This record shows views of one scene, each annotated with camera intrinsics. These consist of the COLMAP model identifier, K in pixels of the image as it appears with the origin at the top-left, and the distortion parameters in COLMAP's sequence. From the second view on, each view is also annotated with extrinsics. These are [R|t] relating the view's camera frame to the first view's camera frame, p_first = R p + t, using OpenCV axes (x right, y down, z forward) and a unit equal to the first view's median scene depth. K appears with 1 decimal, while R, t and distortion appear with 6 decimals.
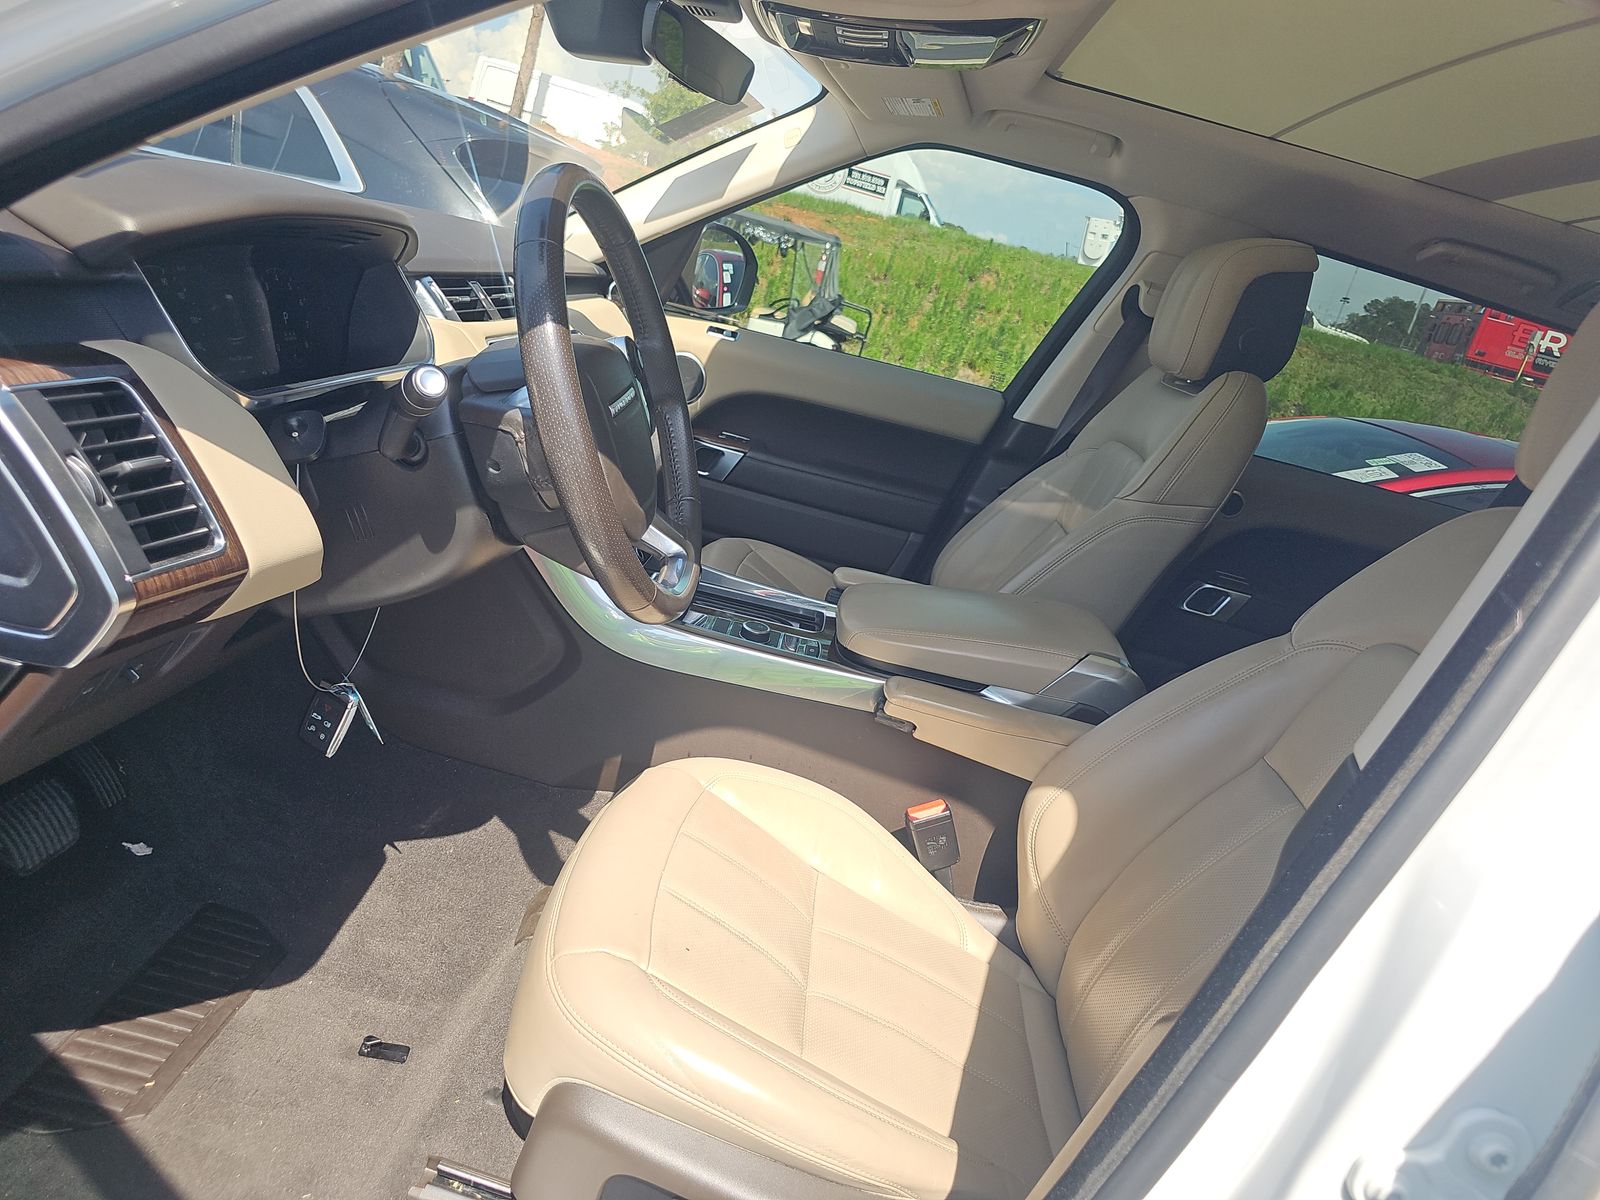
lens RADIAL K [[1051.8, 0, 800.0], [0, 1051.8, 600.0], [0, 0, 1]] dist [-0.001480, -0.001886]
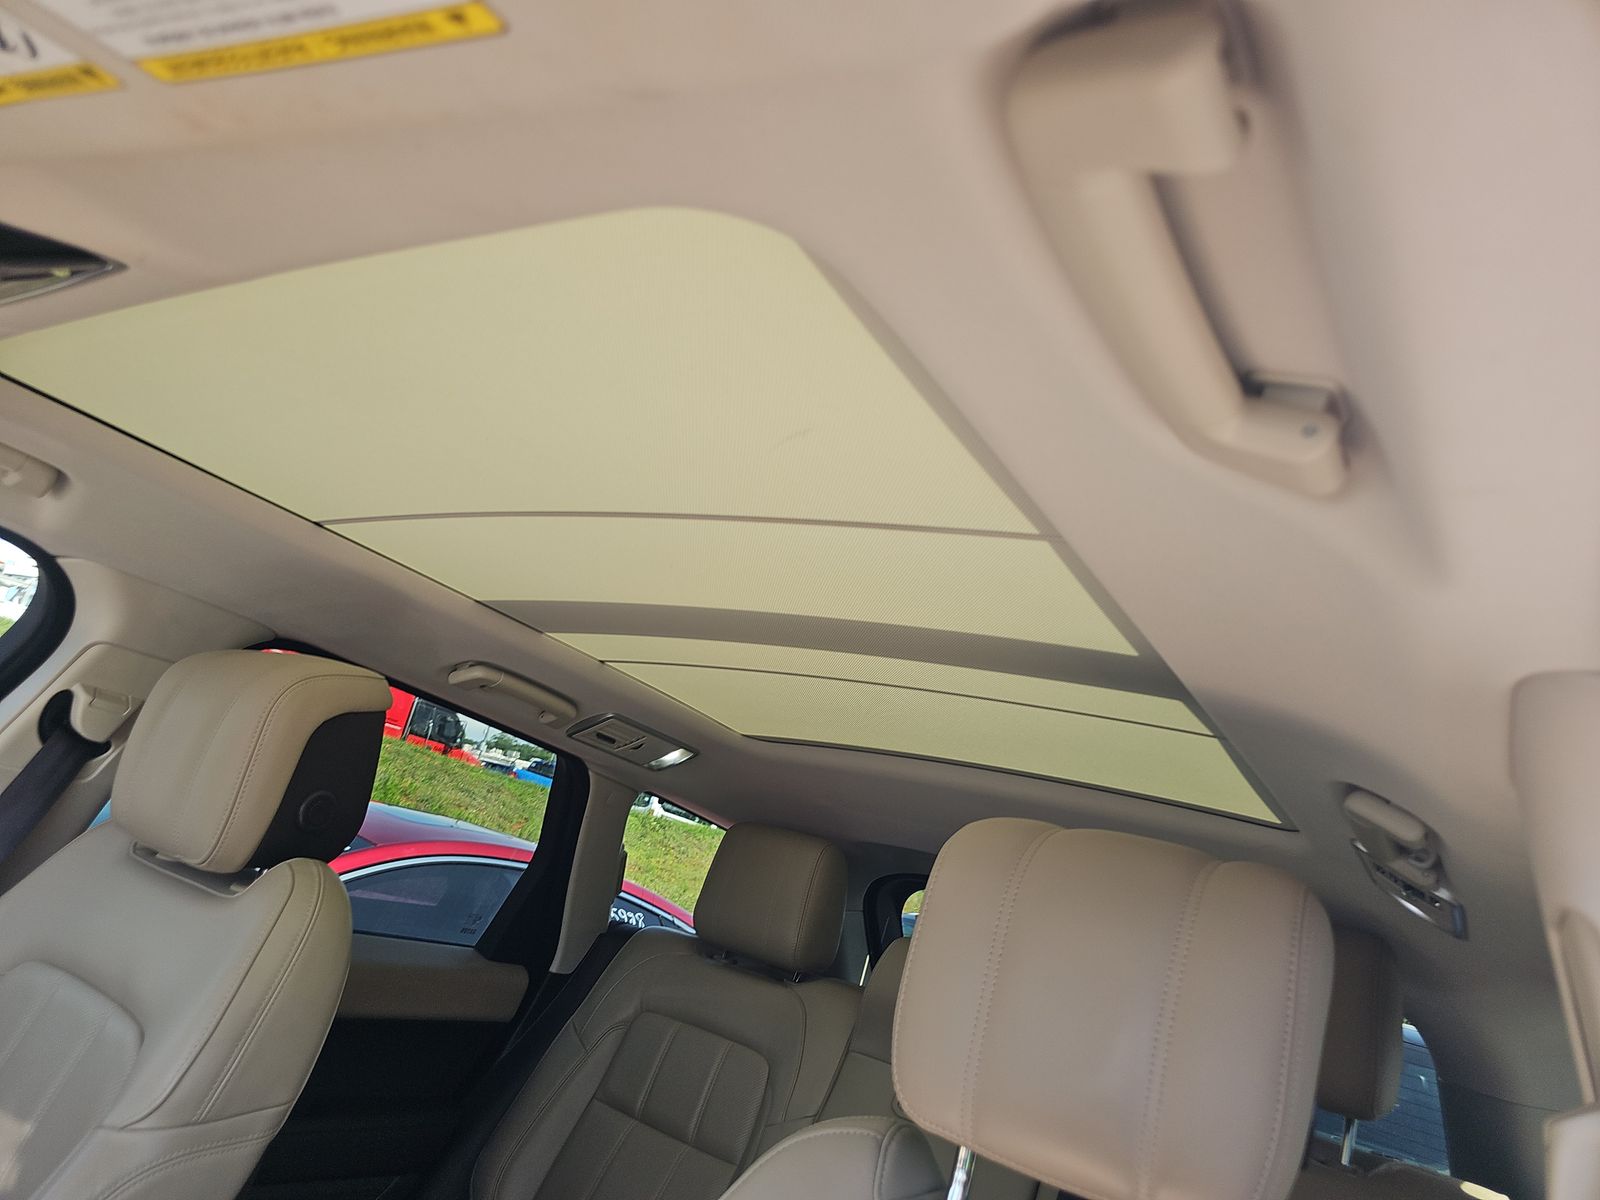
lens RADIAL K [[1051.8, 0, 800.0], [0, 1051.8, 600.0], [0, 0, 1]] dist [-0.001480, -0.001886]
pose [[0.512468, 0.110073, 0.851623, 0.003599], [0.150623, 0.964852, -0.215346, -0.164847], [-0.845393, 0.238632, 0.477876, 0.346617]]
